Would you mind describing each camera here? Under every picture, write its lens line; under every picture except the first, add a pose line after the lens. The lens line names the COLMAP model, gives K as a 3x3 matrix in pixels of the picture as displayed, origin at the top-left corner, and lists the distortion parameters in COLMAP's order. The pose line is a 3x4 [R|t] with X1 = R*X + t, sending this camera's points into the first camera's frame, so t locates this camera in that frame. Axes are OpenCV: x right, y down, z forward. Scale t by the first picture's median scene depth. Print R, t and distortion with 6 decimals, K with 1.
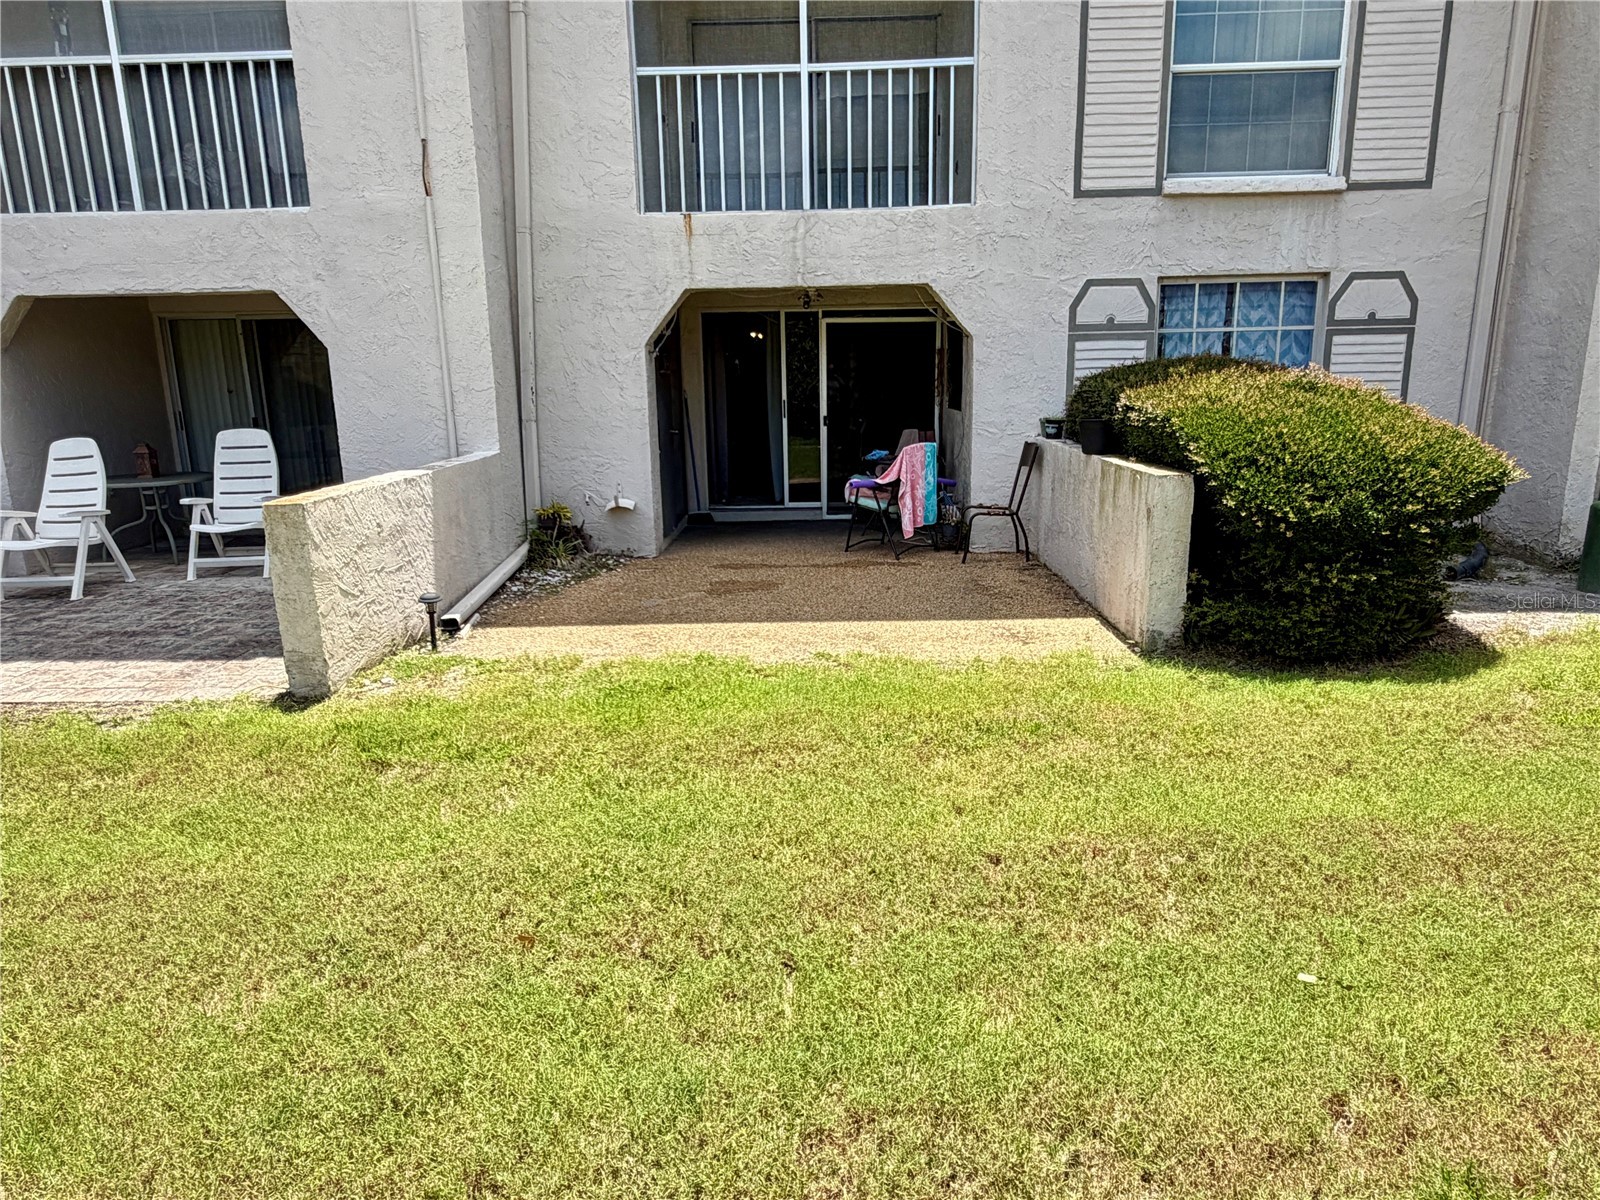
lens RADIAL K [[1010.8, 0, 800.0], [0, 1010.8, 600.0], [0, 0, 1]] dist [0.000012, -0.000009]
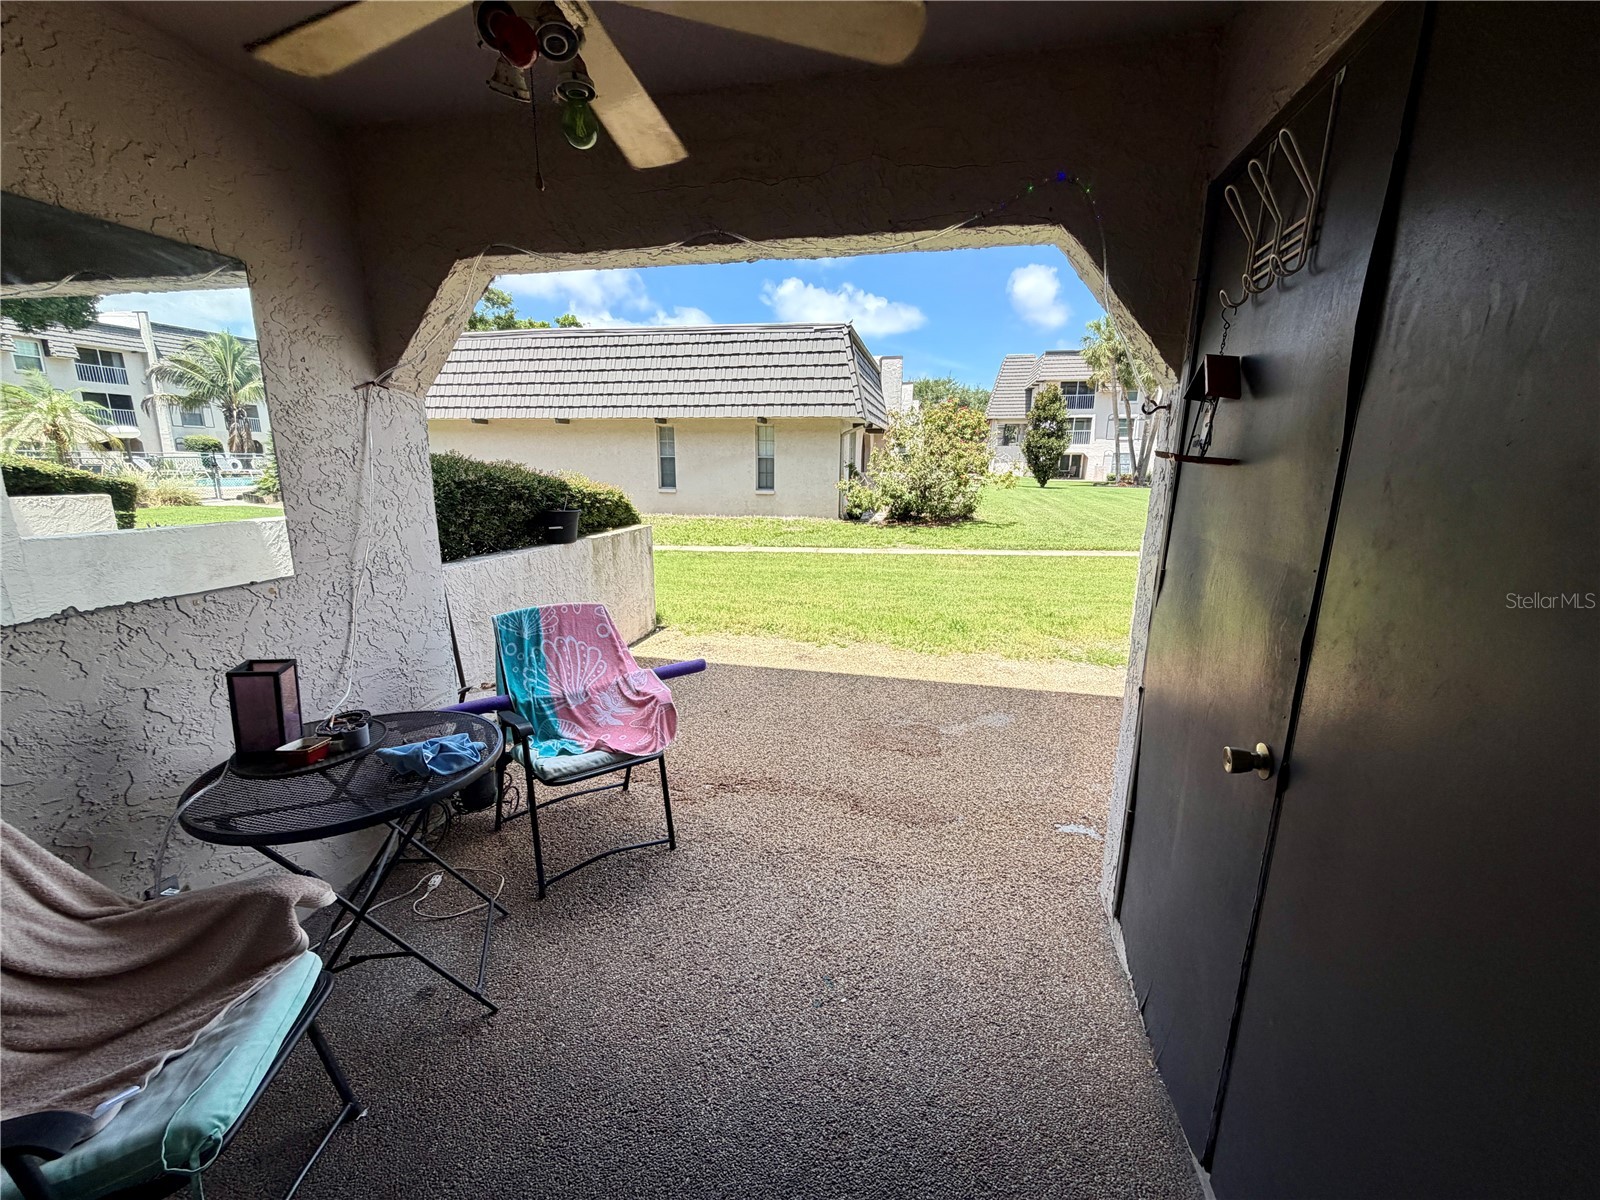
lens RADIAL K [[652.4, 0, 800.0], [0, 652.4, 600.0], [0, 0, 1]] dist [0.001506, 0.000085]
pose [[-0.980783, -0.035480, 0.191846, -0.098942], [0.050417, 0.903833, 0.424904, -0.421323], [-0.188473, 0.426411, -0.884676, 1.798567]]
